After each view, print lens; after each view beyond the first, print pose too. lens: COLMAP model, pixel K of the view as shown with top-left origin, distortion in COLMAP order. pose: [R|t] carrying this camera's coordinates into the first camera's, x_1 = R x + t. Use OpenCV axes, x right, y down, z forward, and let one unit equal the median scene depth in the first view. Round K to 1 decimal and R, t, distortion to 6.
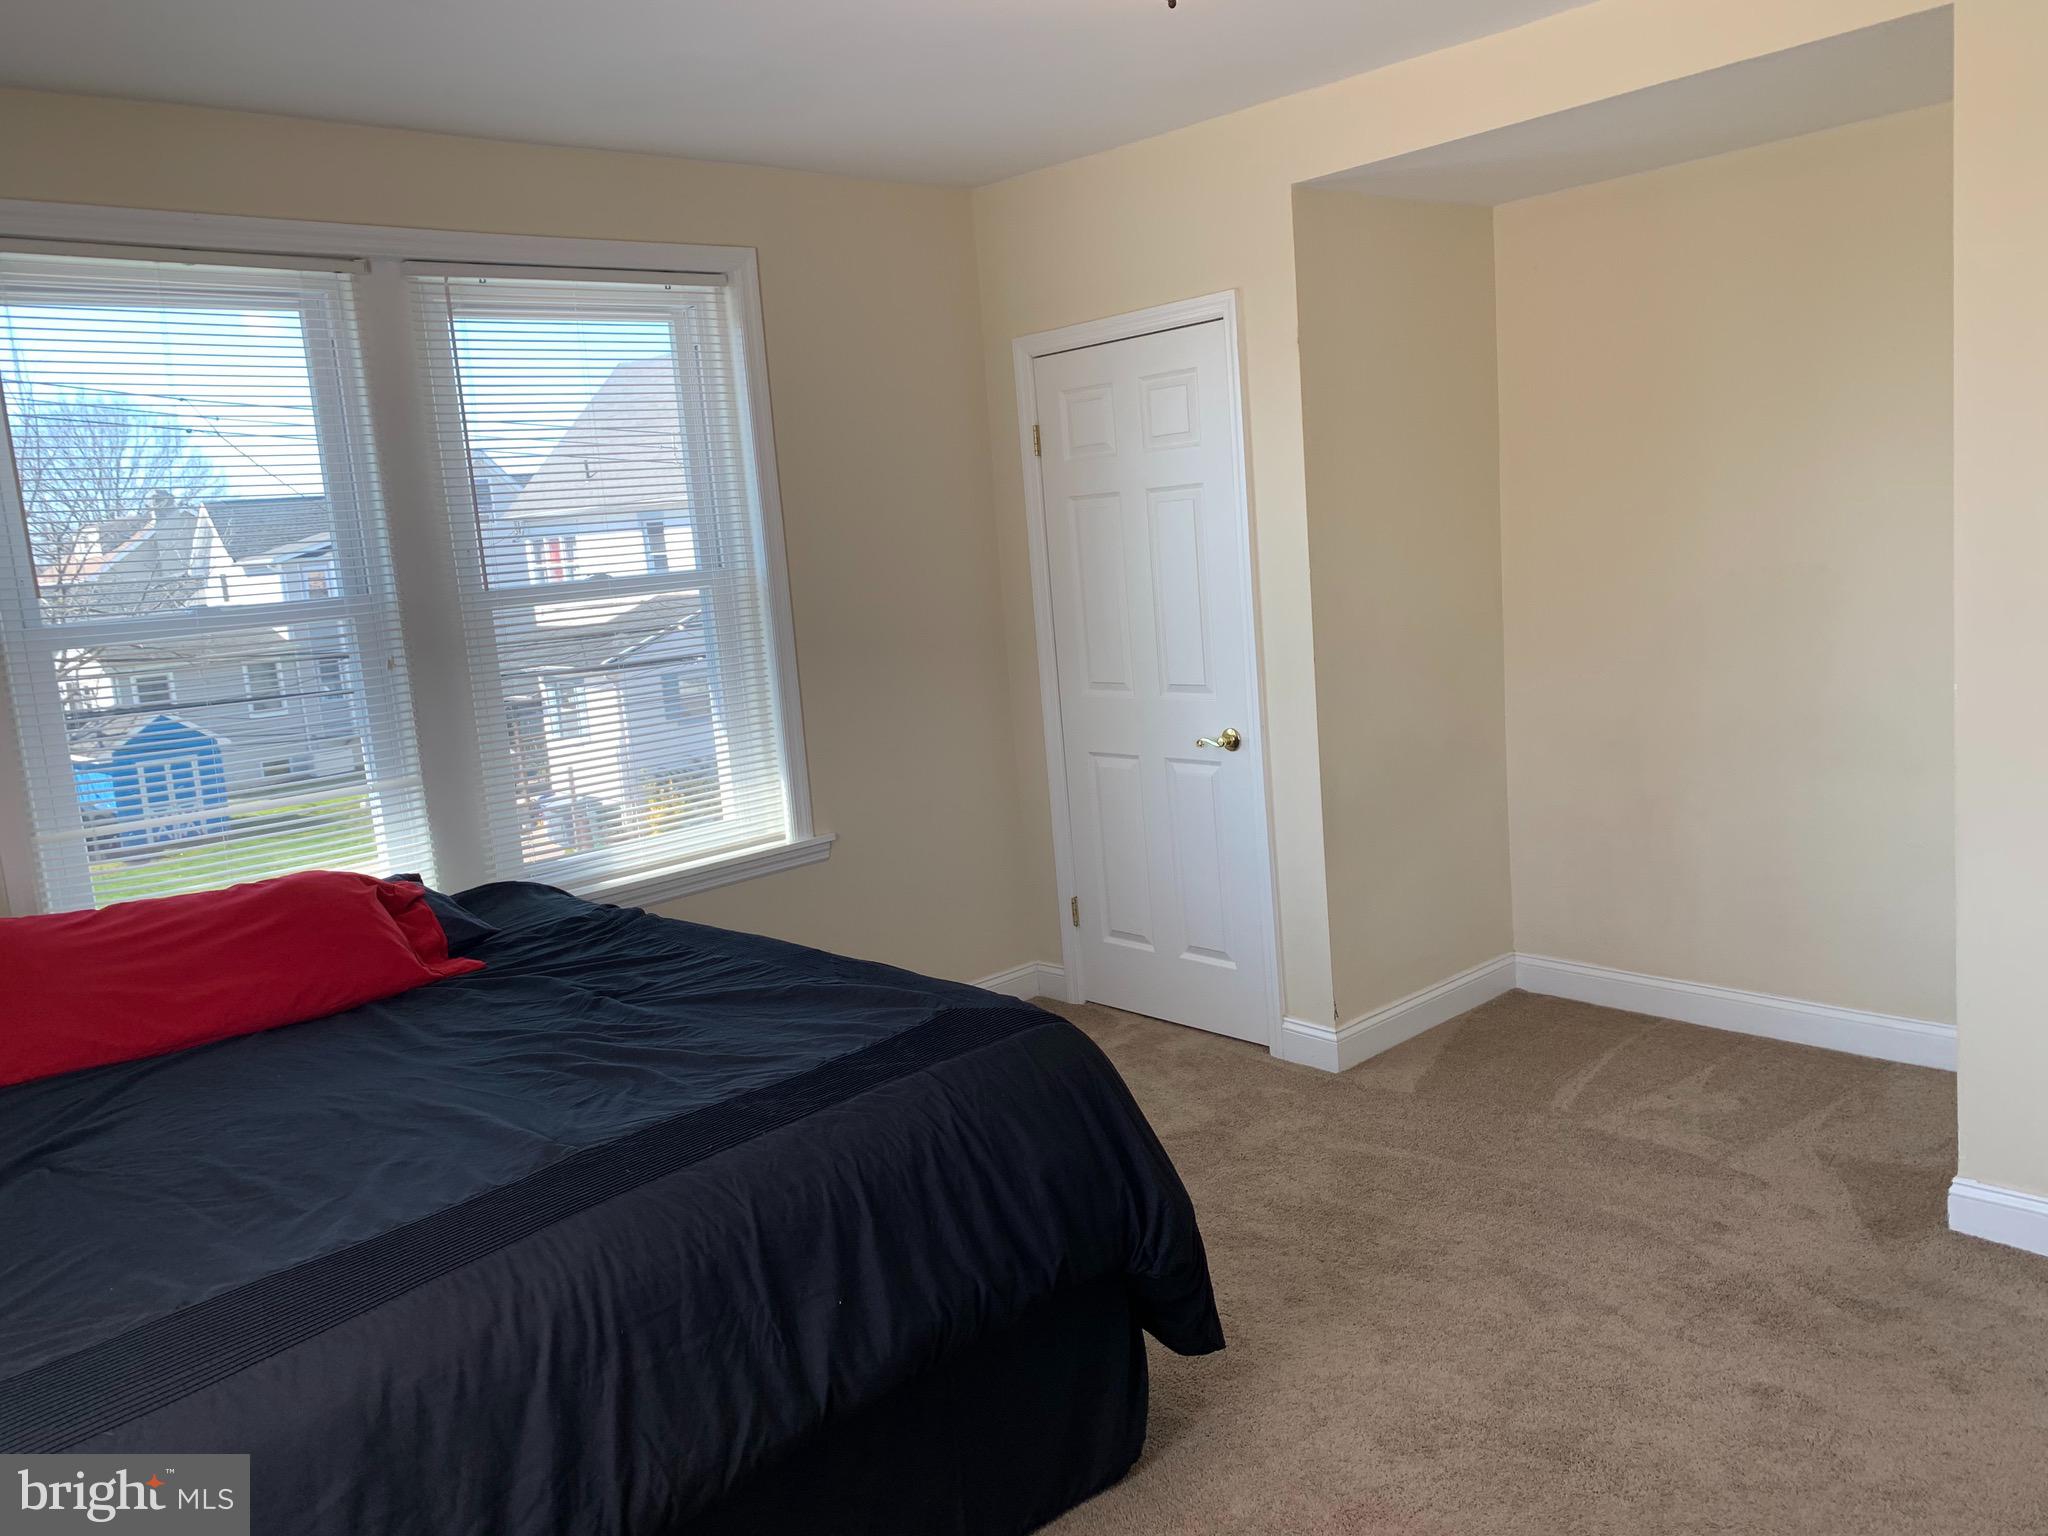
lens RADIAL K [[1588.2, 0, 1036.8], [0, 1588.2, 761.1], [0, 0, 1]] dist [0.042160, -0.032848]
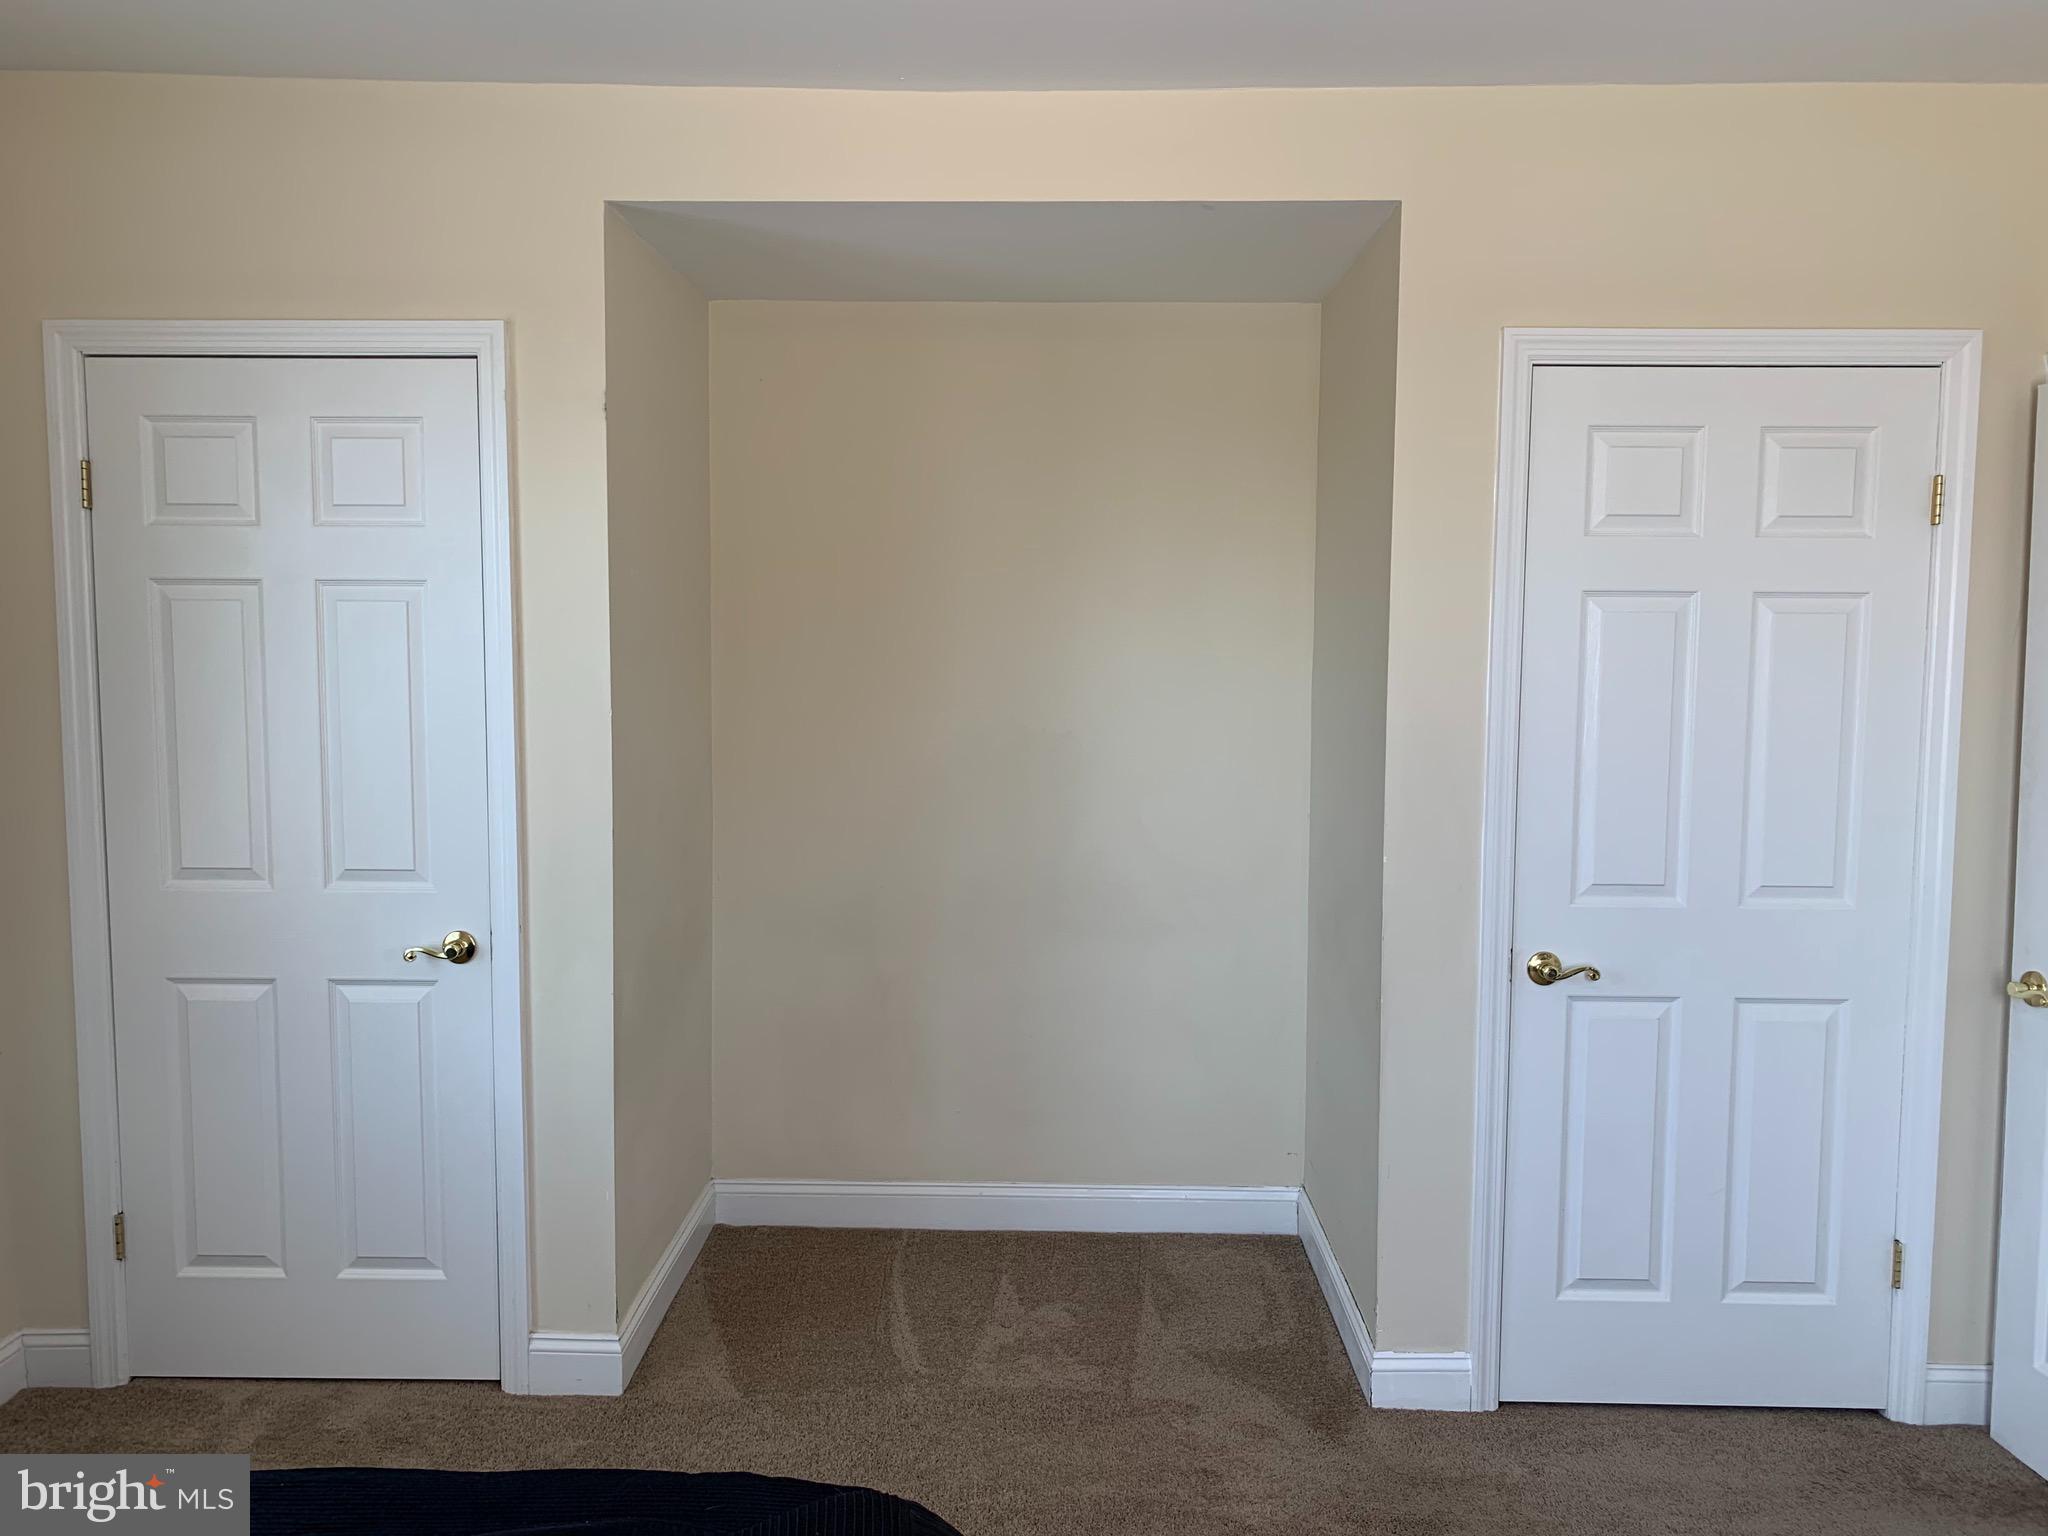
lens RADIAL K [[1588.2, 0, 1017.8], [0, 1588.2, 770.2], [0, 0, 1]] dist [0.042160, -0.032848]
pose [[0.680457, 0.019459, 0.732530, -0.226904], [0.046732, 0.996460, -0.069881, -0.030537], [-0.731297, 0.081783, 0.677139, 0.335787]]
